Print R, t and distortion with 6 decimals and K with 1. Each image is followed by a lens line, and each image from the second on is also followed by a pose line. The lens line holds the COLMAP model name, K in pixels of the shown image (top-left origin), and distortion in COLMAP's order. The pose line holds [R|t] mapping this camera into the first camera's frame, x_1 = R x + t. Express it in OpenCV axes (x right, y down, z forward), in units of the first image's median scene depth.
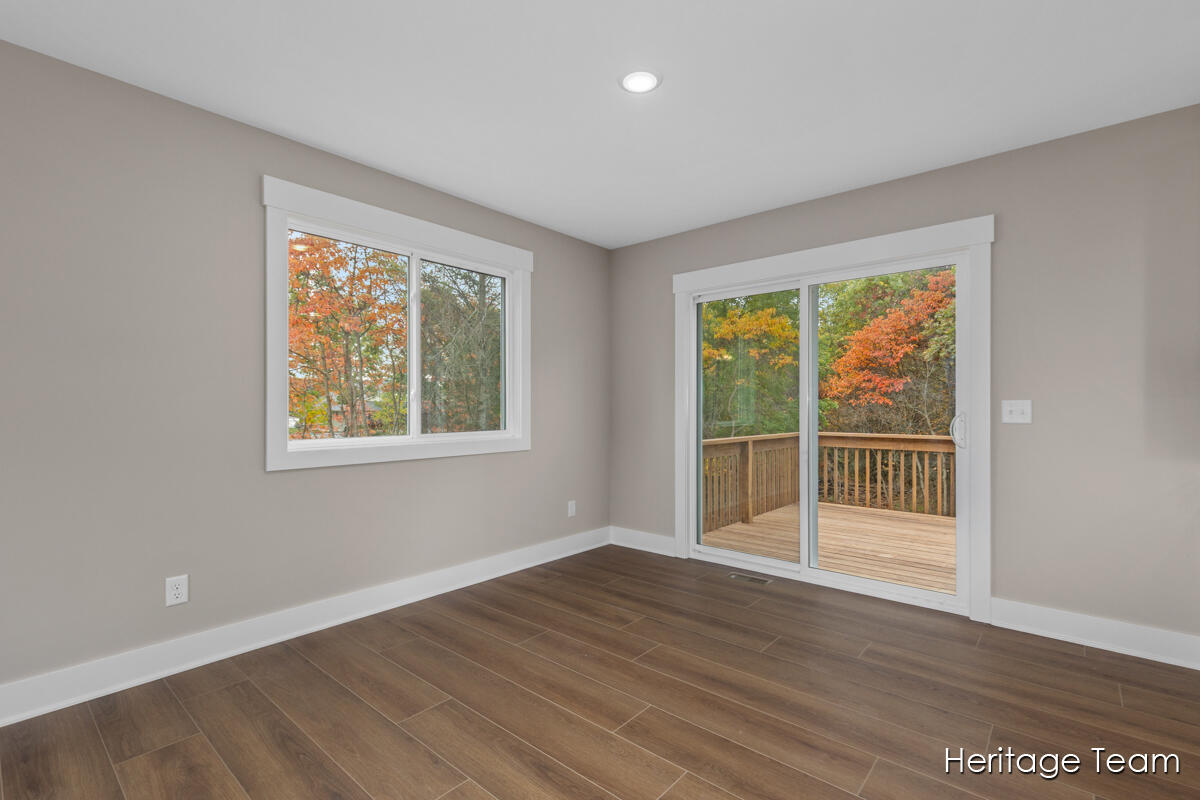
lens RADIAL K [[538.6, 0, 598.7], [0, 538.6, 403.6], [0, 0, 1]] dist [0.002410, 0.000127]
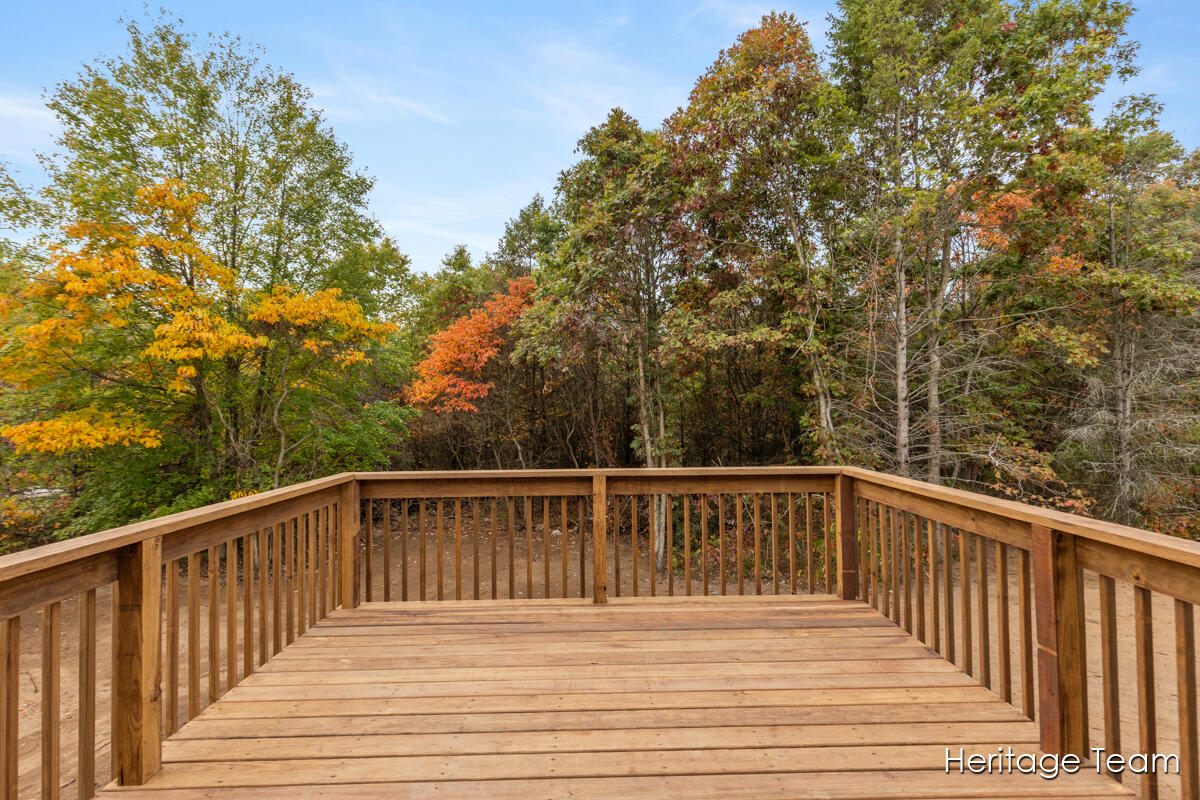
lens RADIAL K [[538.6, 0, 598.7], [0, 538.6, 403.6], [0, 0, 1]] dist [0.002410, 0.000127]
pose [[0.744748, -0.002246, 0.667342, 0.079135], [0.008473, 0.999946, -0.006090, -0.004381], [-0.667292, 0.010190, 0.744727, 0.165314]]
